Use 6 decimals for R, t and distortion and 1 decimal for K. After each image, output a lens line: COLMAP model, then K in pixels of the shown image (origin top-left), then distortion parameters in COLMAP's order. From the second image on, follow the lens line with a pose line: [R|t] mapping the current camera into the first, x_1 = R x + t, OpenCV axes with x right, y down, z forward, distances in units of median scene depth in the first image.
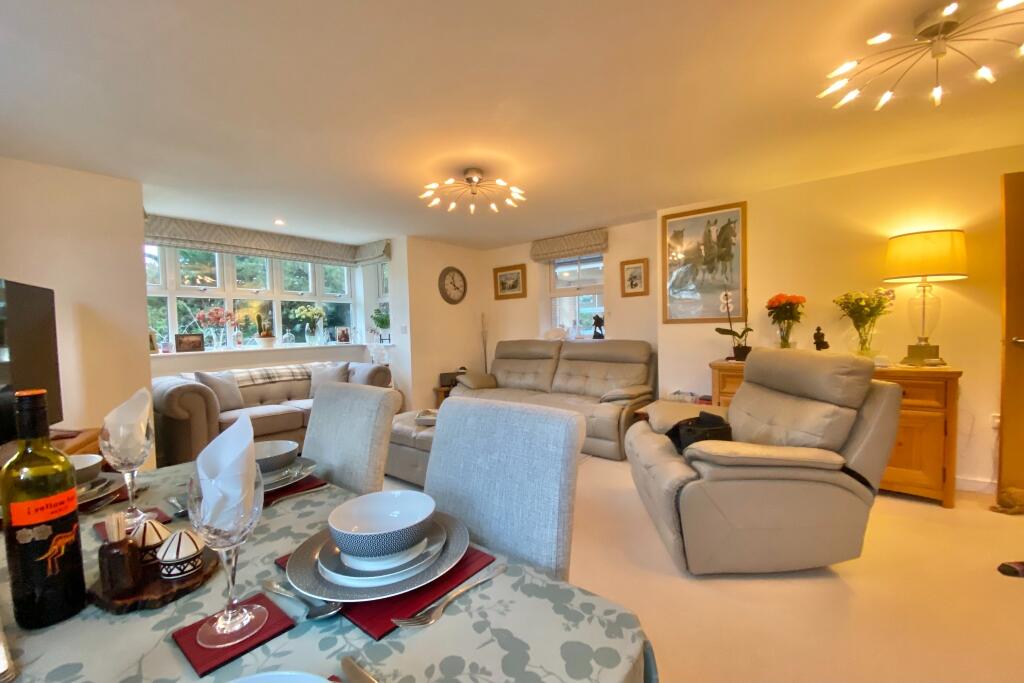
lens RADIAL K [[412.4, 0, 512.0], [0, 412.4, 341.5], [0, 0, 1]] dist [0.036058, -0.027058]
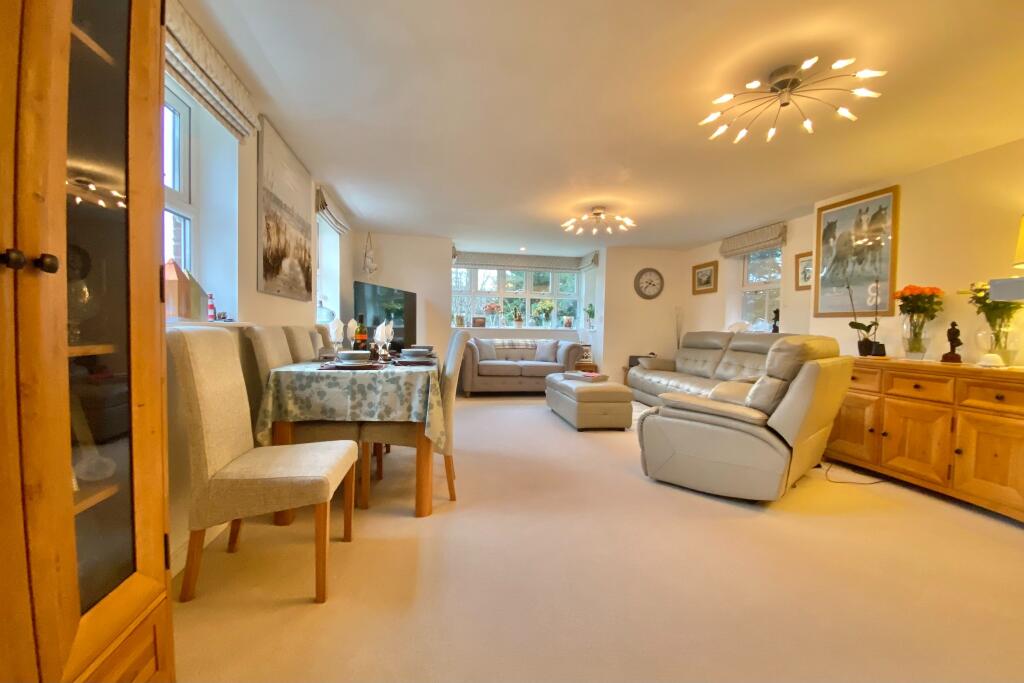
lens RADIAL K [[412.4, 0, 512.0], [0, 412.4, 341.5], [0, 0, 1]] dist [0.036058, -0.027058]
pose [[0.751379, 0.061210, -0.657026, 0.571933], [-0.056593, 0.997997, 0.028256, 0.031845], [0.657440, 0.015952, 0.753338, -0.257878]]
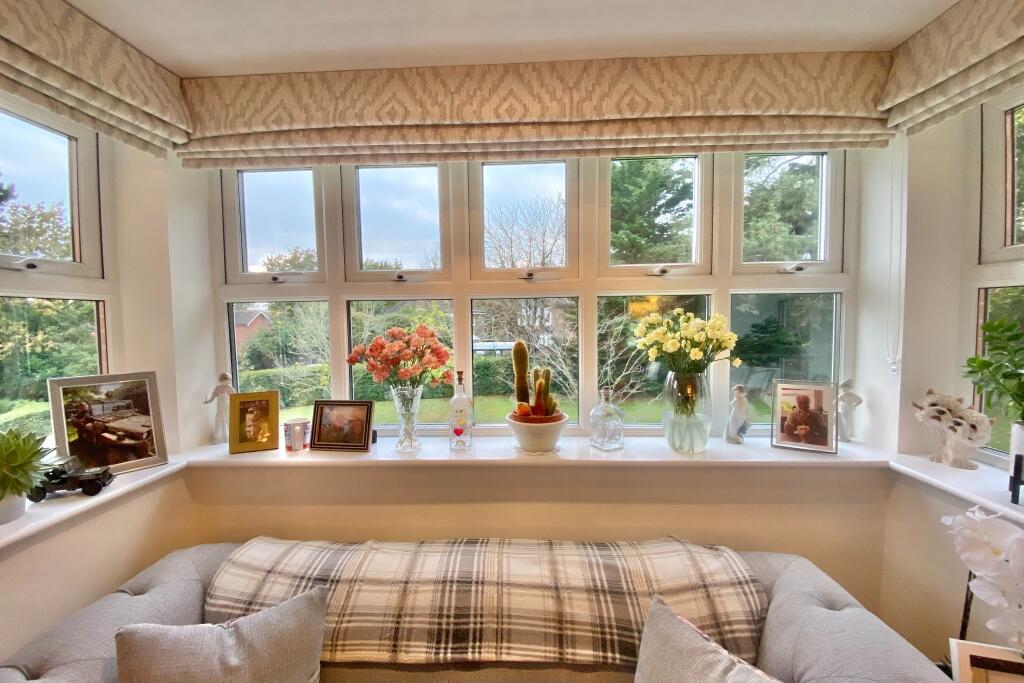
lens RADIAL K [[412.4, 0, 512.0], [0, 412.4, 341.5], [0, 0, 1]] dist [0.036058, -0.027058]
pose [[0.579910, 0.064110, -0.812154, -0.471445], [-0.030238, 0.997906, 0.057182, -0.113949], [0.814119, -0.008603, 0.580634, 1.086154]]
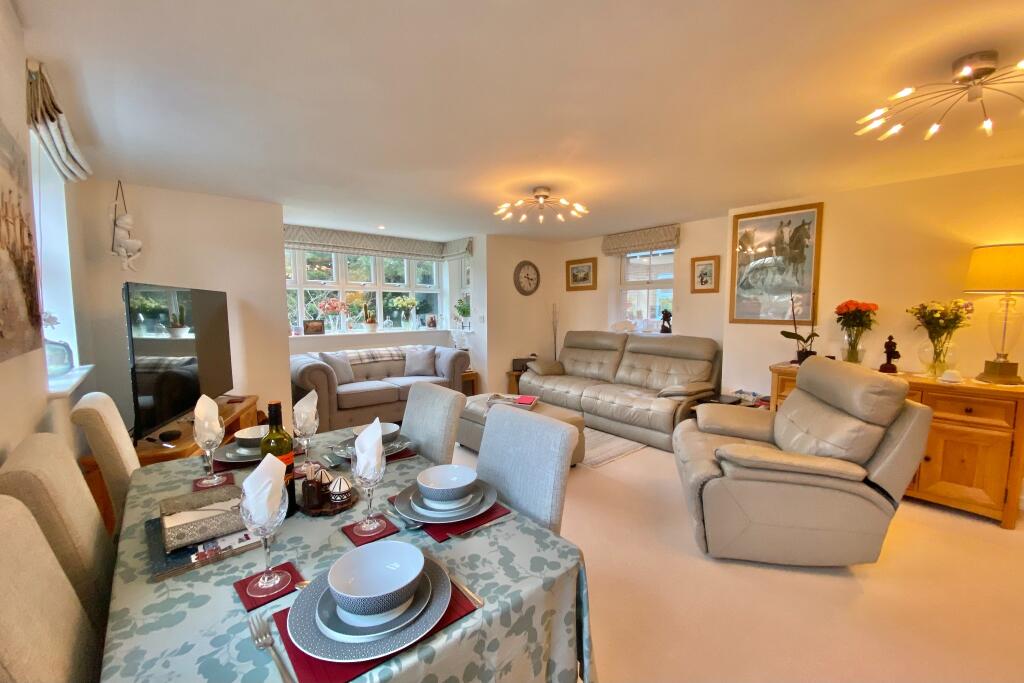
lens RADIAL K [[412.4, 0, 512.0], [0, 412.4, 341.5], [0, 0, 1]] dist [0.036058, -0.027058]
pose [[0.980301, 0.037331, -0.193948, 0.053217], [-0.026435, 0.997939, 0.058467, -0.051761], [0.195731, -0.052188, 0.979268, -0.119131]]
